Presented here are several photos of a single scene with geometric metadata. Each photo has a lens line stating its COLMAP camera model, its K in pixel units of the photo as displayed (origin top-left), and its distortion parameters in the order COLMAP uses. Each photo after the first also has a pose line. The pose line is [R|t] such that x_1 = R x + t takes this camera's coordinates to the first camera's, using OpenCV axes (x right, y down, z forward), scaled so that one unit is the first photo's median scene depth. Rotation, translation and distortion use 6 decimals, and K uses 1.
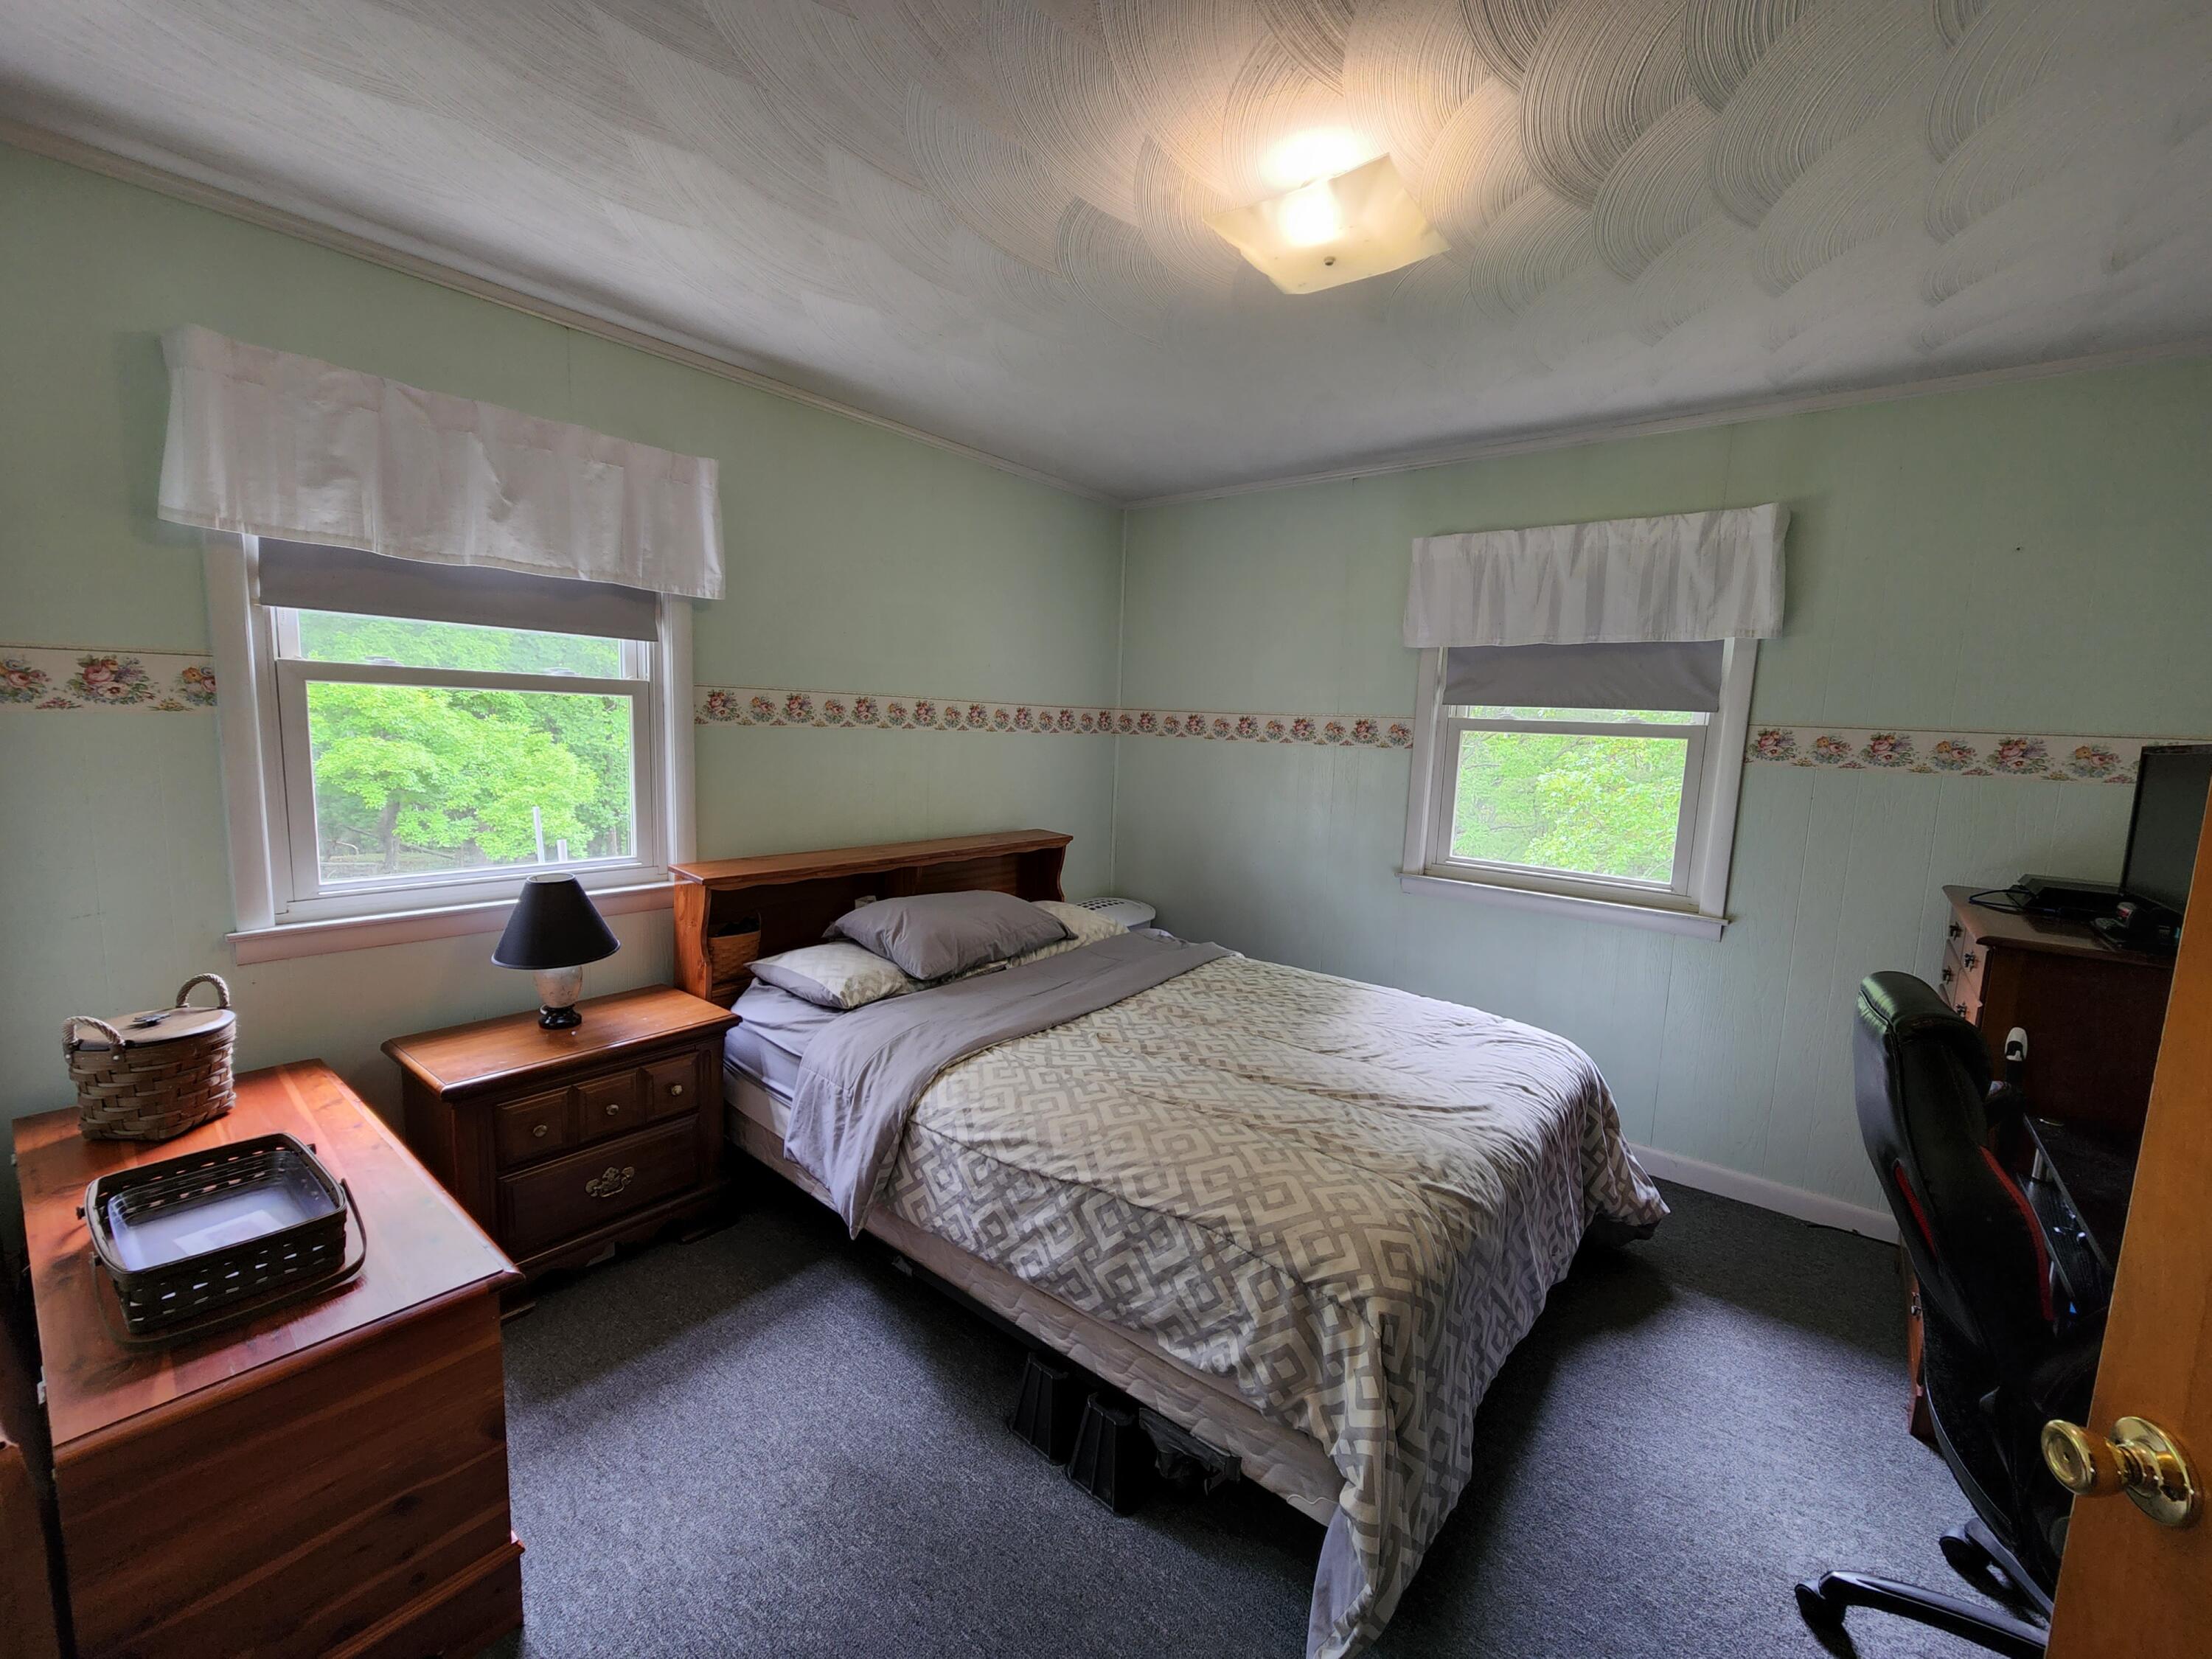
lens RADIAL K [[899.0, 0, 1133.1], [0, 899.0, 831.4], [0, 0, 1]] dist [-0.002309, -0.000238]
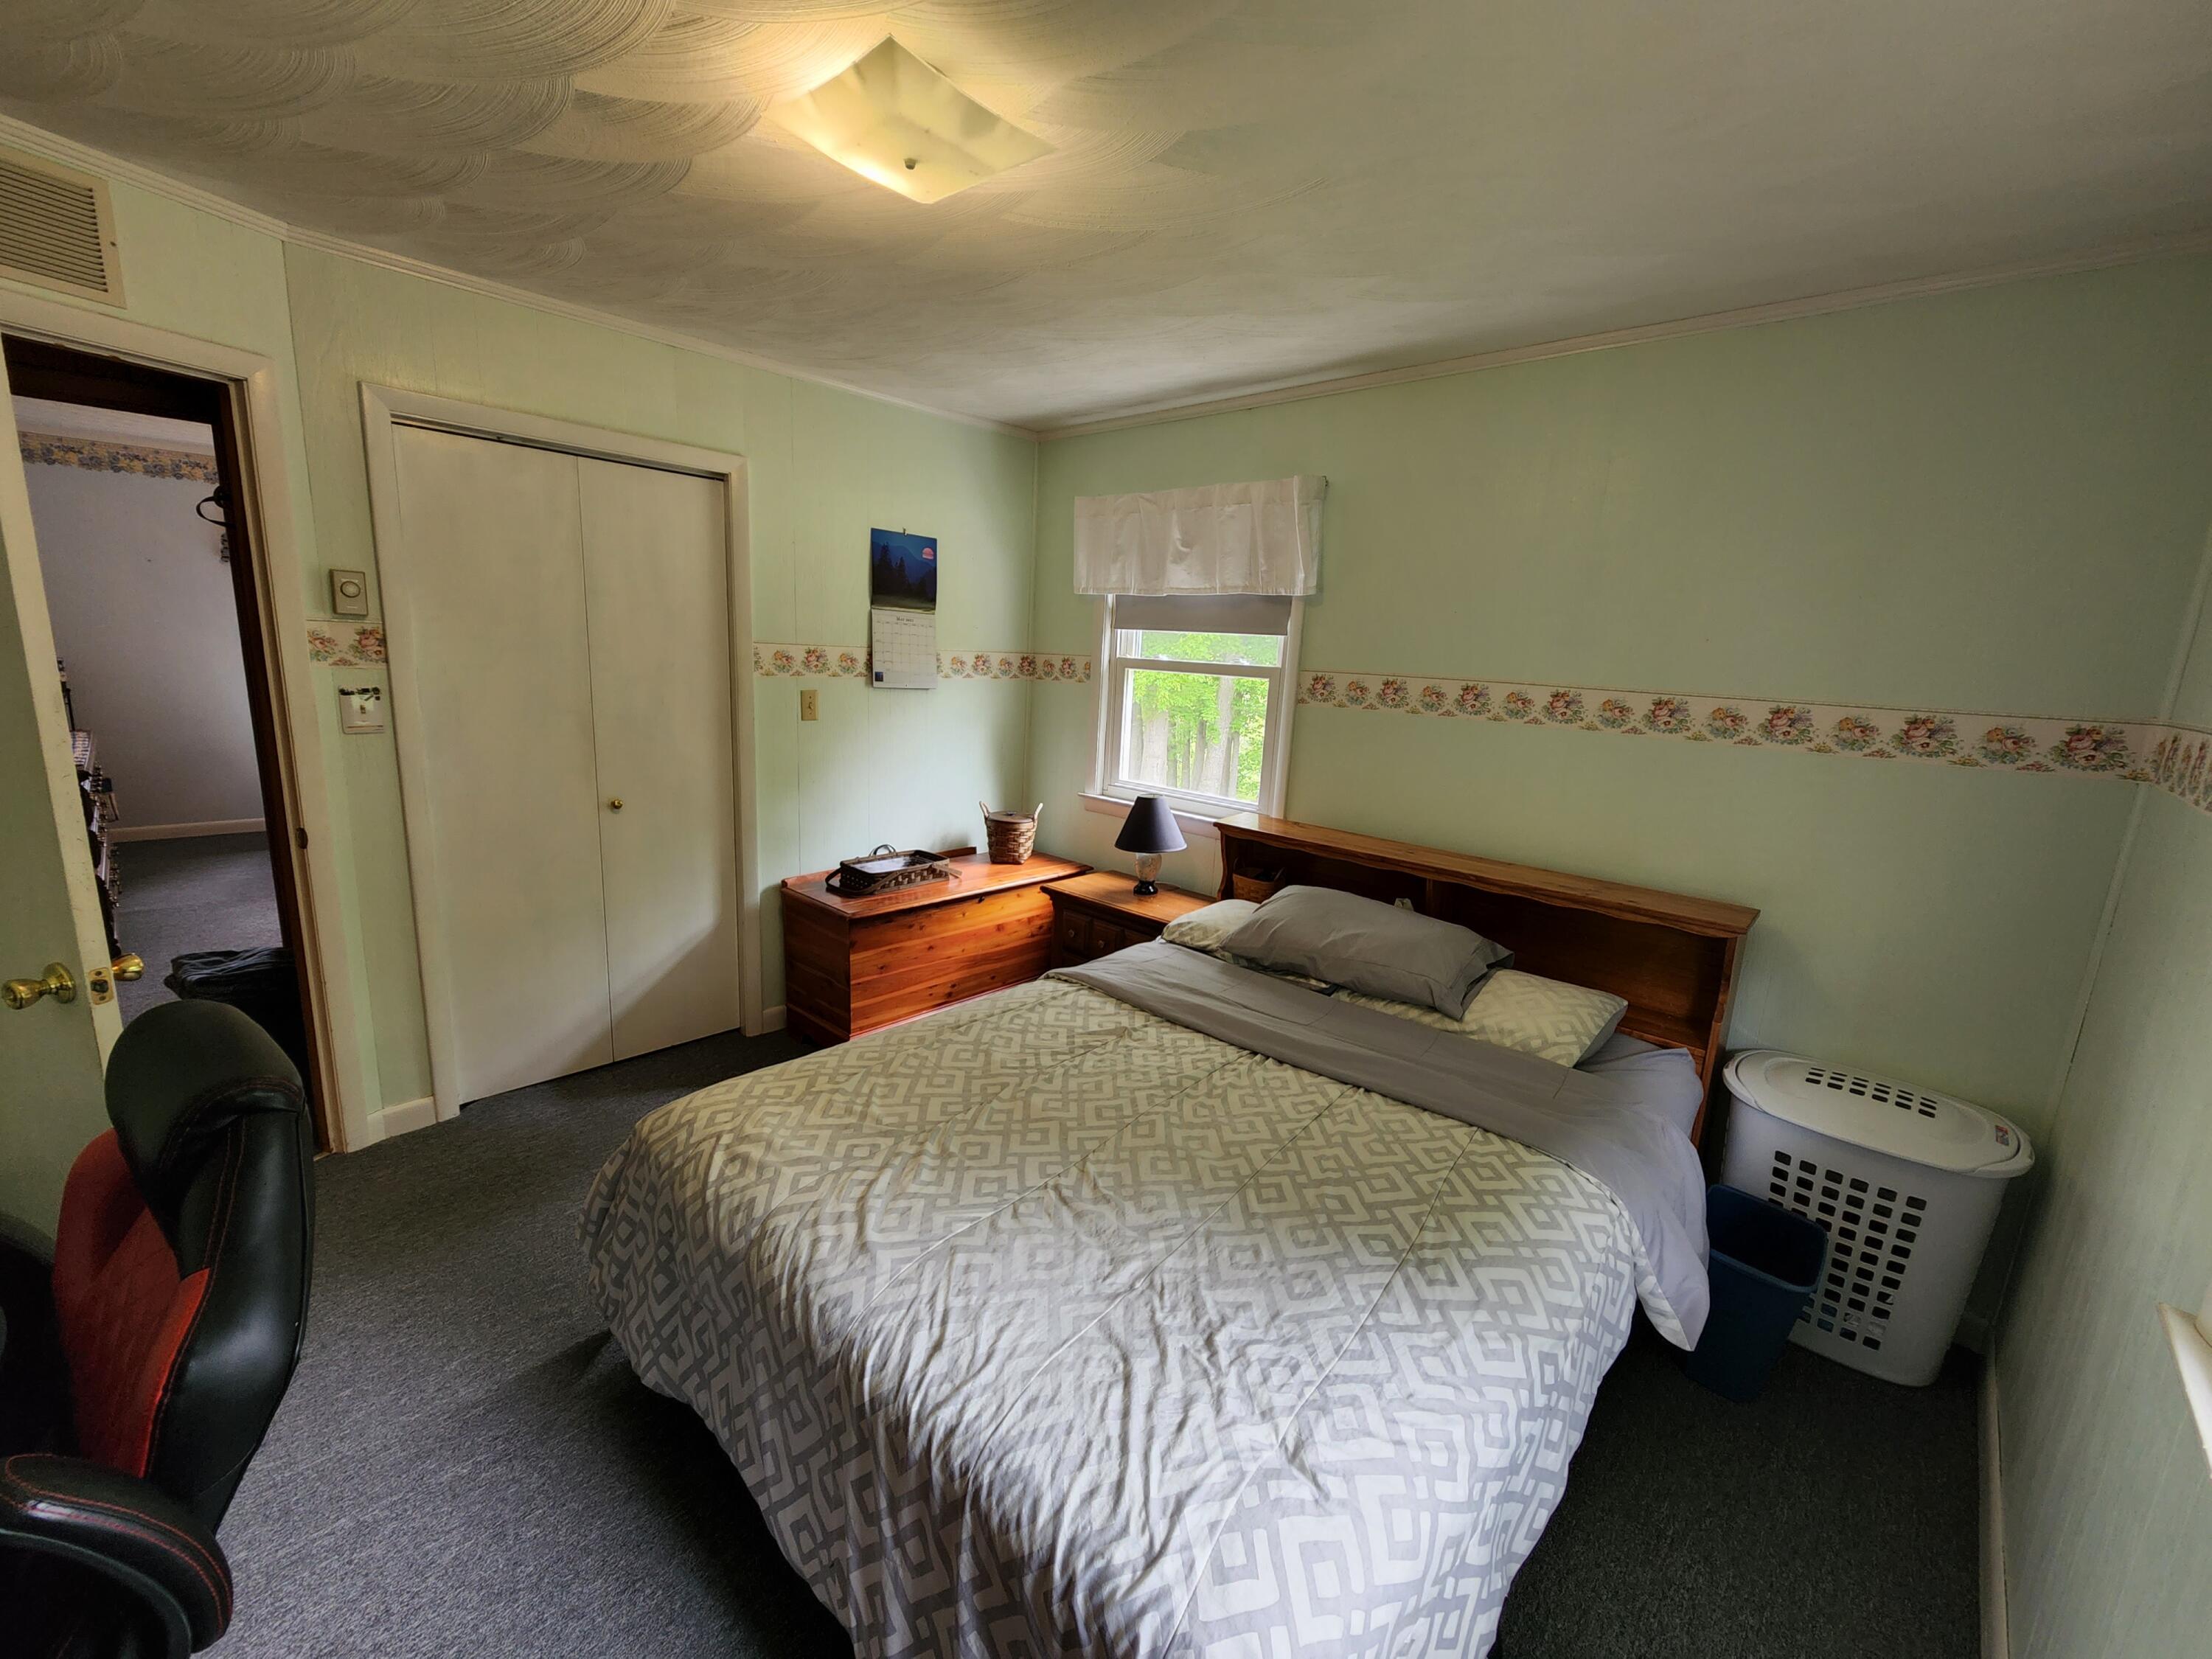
lens RADIAL K [[899.0, 0, 1133.1], [0, 899.0, 831.4], [0, 0, 1]] dist [-0.002309, -0.000238]
pose [[-0.080563, 0.128633, -0.988415, 0.746740], [-0.196651, 0.970096, 0.142277, -0.084982], [0.977158, 0.205835, -0.052858, 0.922590]]
